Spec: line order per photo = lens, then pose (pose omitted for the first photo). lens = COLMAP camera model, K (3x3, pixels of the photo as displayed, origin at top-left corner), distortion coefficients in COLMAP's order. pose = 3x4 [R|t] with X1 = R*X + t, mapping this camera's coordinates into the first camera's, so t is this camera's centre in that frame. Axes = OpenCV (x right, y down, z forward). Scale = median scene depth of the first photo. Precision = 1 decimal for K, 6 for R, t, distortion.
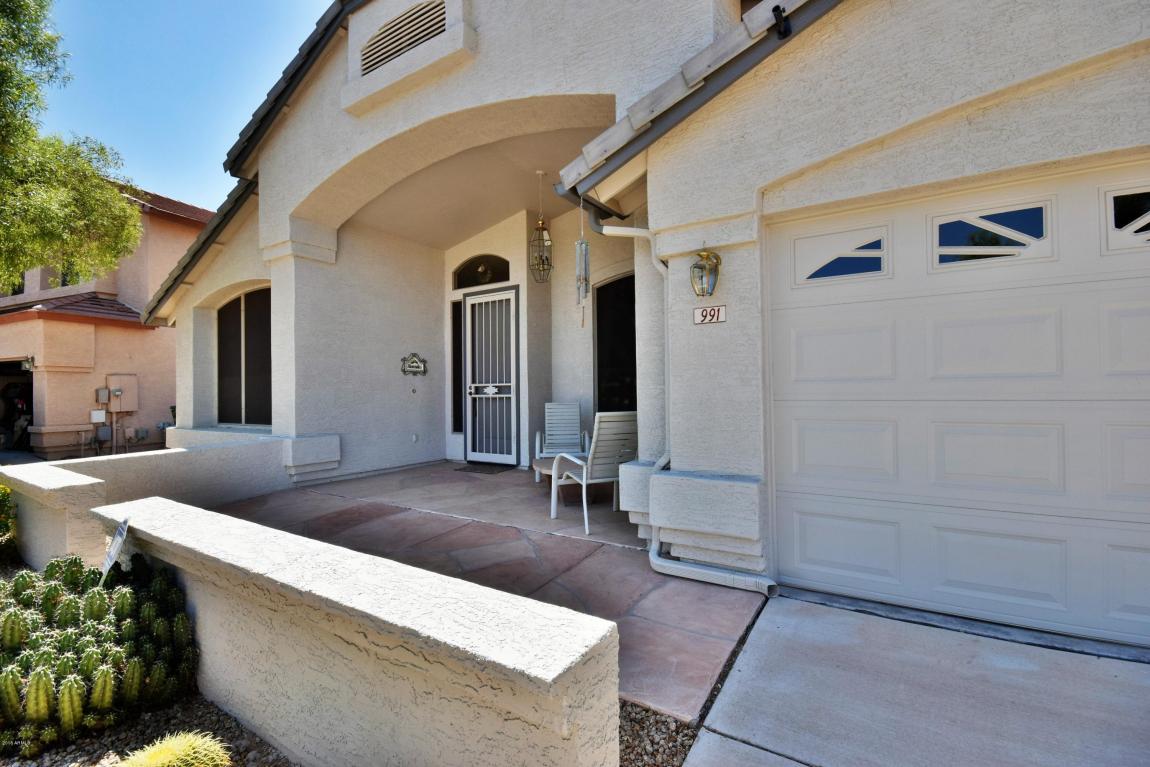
lens RADIAL K [[509.4, 0, 571.0], [0, 509.4, 380.6], [0, 0, 1]] dist [0.007505, -0.011350]
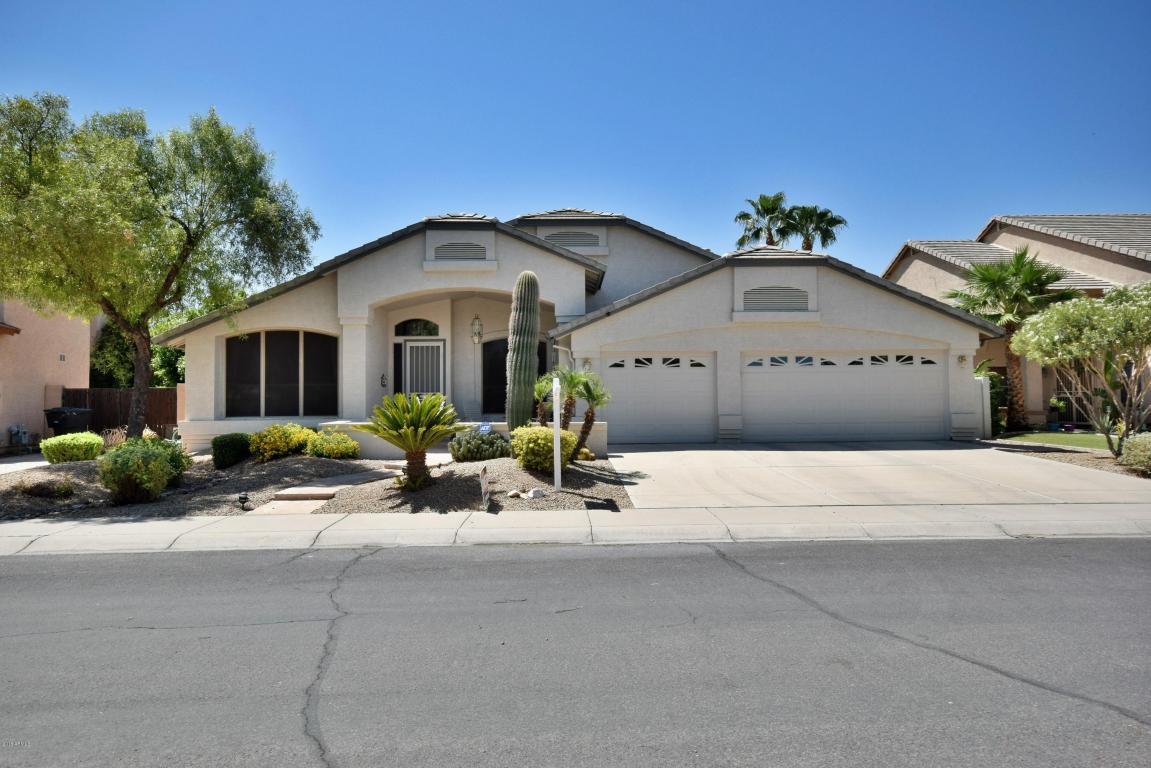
lens RADIAL K [[750.8, 0, 584.8], [0, 750.8, 387.1], [0, 0, 1]] dist [-0.001960, -0.000643]
pose [[0.821146, 0.020576, 0.570348, -1.222373], [-0.012610, 0.999760, -0.017912, 0.027254], [-0.570579, 0.007516, 0.821208, -1.499527]]
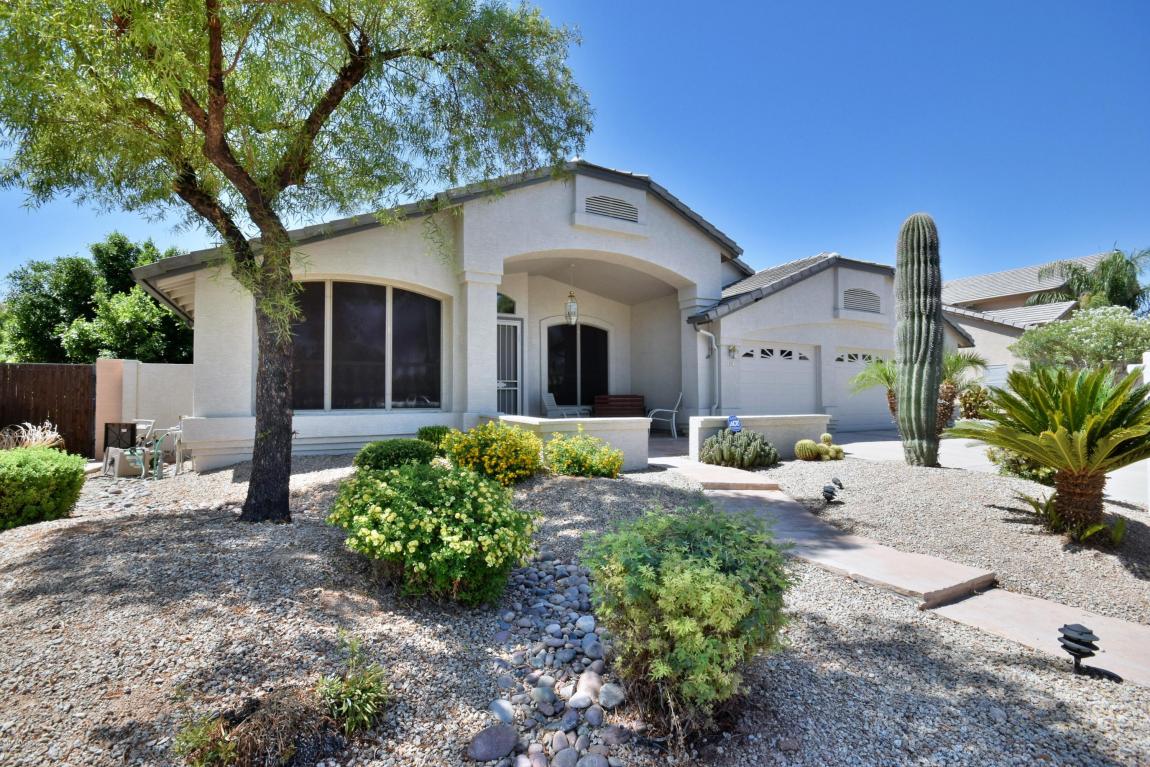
lens RADIAL K [[509.4, 0, 576.0], [0, 509.4, 385.6], [0, 0, 1]] dist [0.007505, -0.011350]
pose [[0.478089, 0.034542, 0.877632, -1.393739], [-0.018302, 0.999401, -0.029365, 0.062377], [-0.878121, -0.002023, 0.478435, 0.097821]]
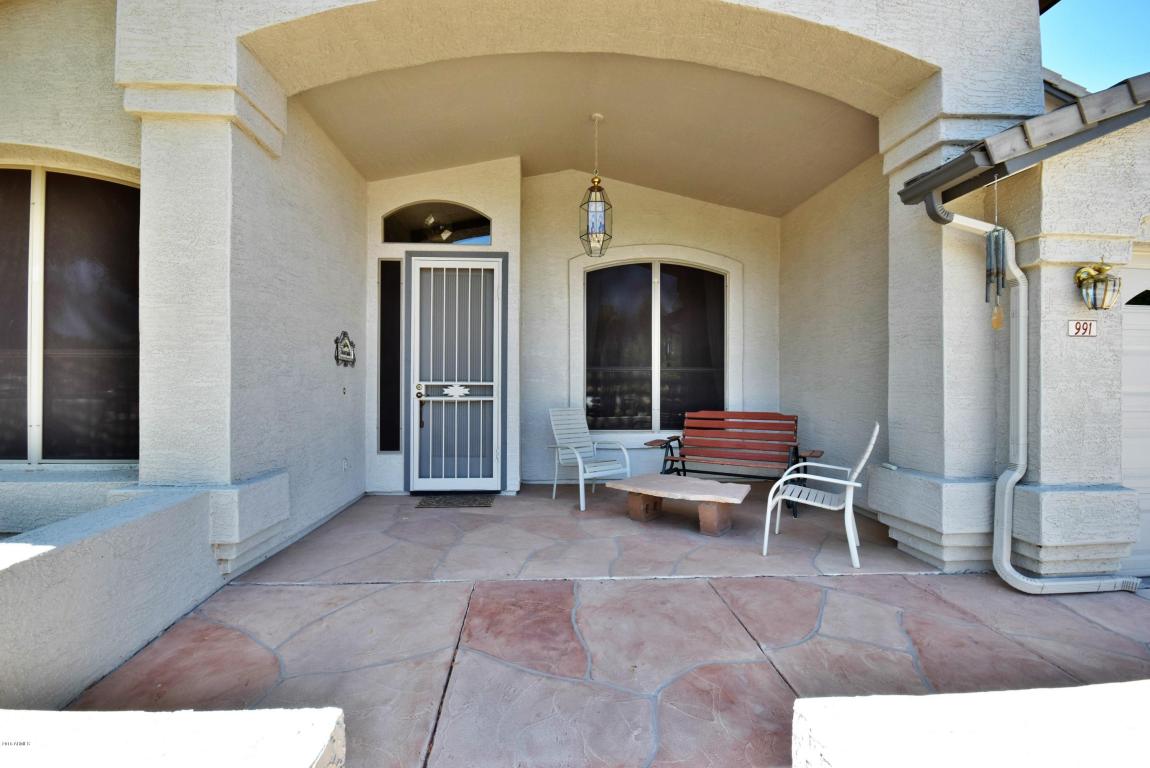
lens RADIAL K [[509.4, 0, 576.6], [0, 509.4, 384.1], [0, 0, 1]] dist [0.007505, -0.011350]
pose [[0.802671, 0.021003, 0.596052, -0.464946], [-0.027507, 0.999620, 0.001818, 0.003159], [-0.595787, -0.017855, 0.802944, 0.323763]]
